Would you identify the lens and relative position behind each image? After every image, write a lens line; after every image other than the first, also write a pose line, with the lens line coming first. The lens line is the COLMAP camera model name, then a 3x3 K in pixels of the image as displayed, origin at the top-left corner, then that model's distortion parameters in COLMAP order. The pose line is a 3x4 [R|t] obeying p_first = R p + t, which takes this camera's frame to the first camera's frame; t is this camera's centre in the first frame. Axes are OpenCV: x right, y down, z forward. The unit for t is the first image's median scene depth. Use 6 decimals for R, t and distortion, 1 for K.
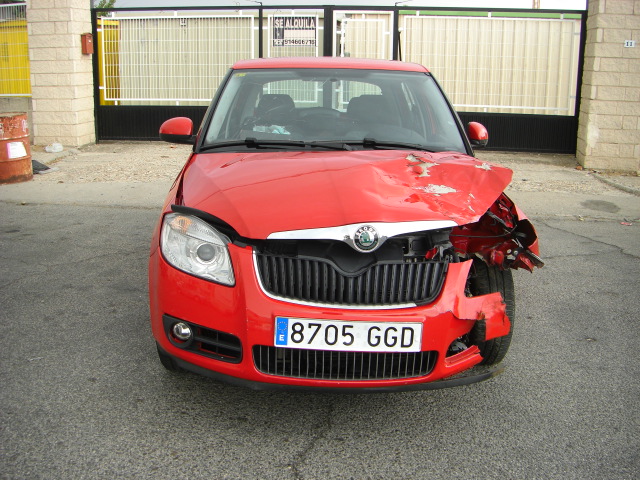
lens RADIAL K [[728.8, 0, 320.6], [0, 728.8, 223.5], [0, 0, 1]] dist [-0.205369, 0.180820]
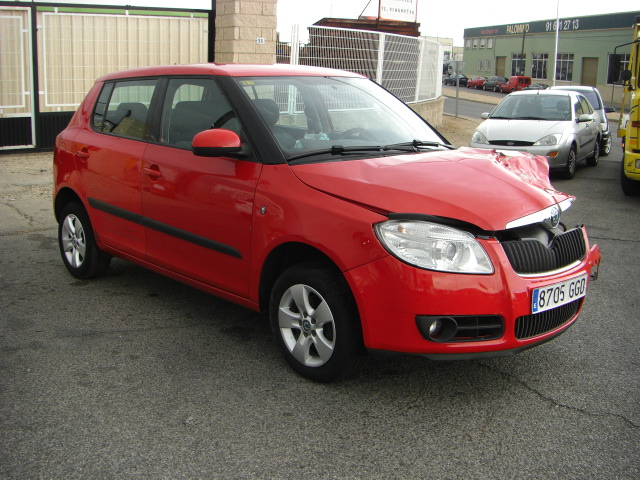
lens RADIAL K [[723.7, 0, 320.0], [0, 723.7, 240.0], [0, 0, 1]] dist [-0.180256, 0.072174]
pose [[0.743233, -0.150527, 0.651879, -1.063346], [0.126894, 0.988391, 0.083555, -0.097247], [-0.656889, 0.020619, 0.753705, 0.317609]]
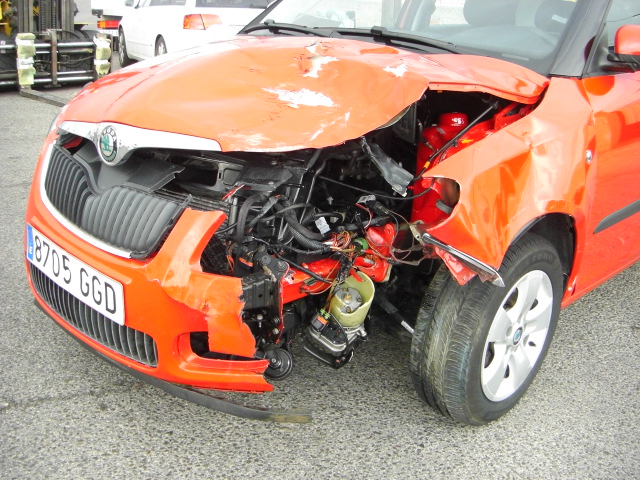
lens RADIAL K [[728.8, 0, 320.6], [0, 728.8, 223.5], [0, 0, 1]] dist [-0.205369, 0.180820]
pose [[0.699349, 0.232918, -0.675767, 0.673271], [-0.170054, 0.972490, 0.159201, -0.048787], [0.694257, 0.003580, 0.719718, 0.638924]]
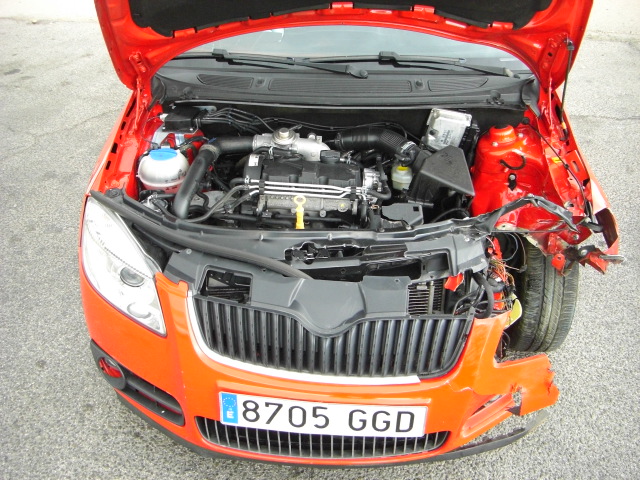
lens RADIAL K [[728.8, 0, 320.6], [0, 728.8, 223.5], [0, 0, 1]] dist [-0.205369, 0.180820]
pose [[0.994394, 0.022582, -0.103295, 0.103081], [0.014092, 0.939907, 0.341139, -0.257870], [0.104792, -0.340682, 0.934320, 0.392305]]
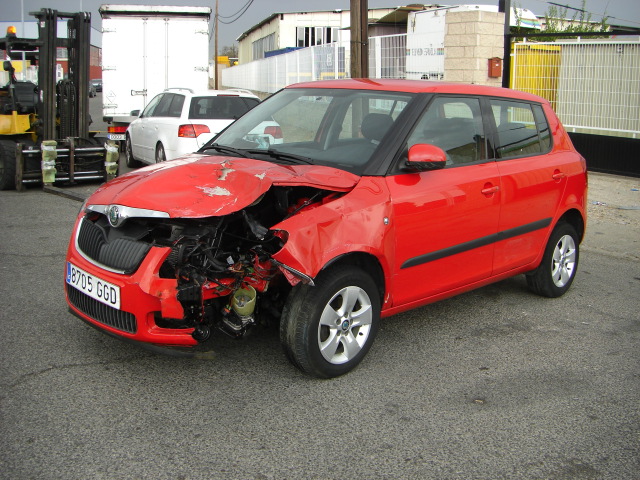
lens RADIAL K [[728.8, 0, 320.6], [0, 728.8, 223.5], [0, 0, 1]] dist [-0.205369, 0.180820]
pose [[0.694331, 0.135571, -0.706771, 1.221038], [-0.159772, 0.986626, 0.032291, -0.066939], [0.701696, 0.090502, 0.706705, 0.341293]]
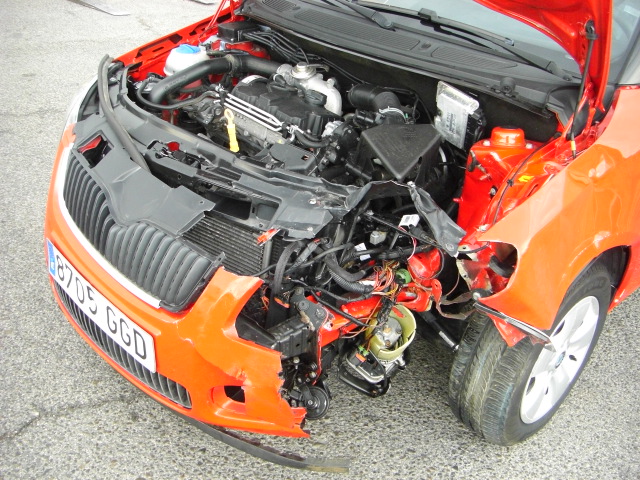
lens RADIAL K [[728.8, 0, 320.6], [0, 728.8, 223.5], [0, 0, 1]] dist [-0.205369, 0.180820]
pose [[0.677720, 0.369688, -0.635631, 0.578266], [-0.178230, 0.921238, 0.345768, -0.185505], [0.713393, -0.121045, 0.690230, 0.670322]]
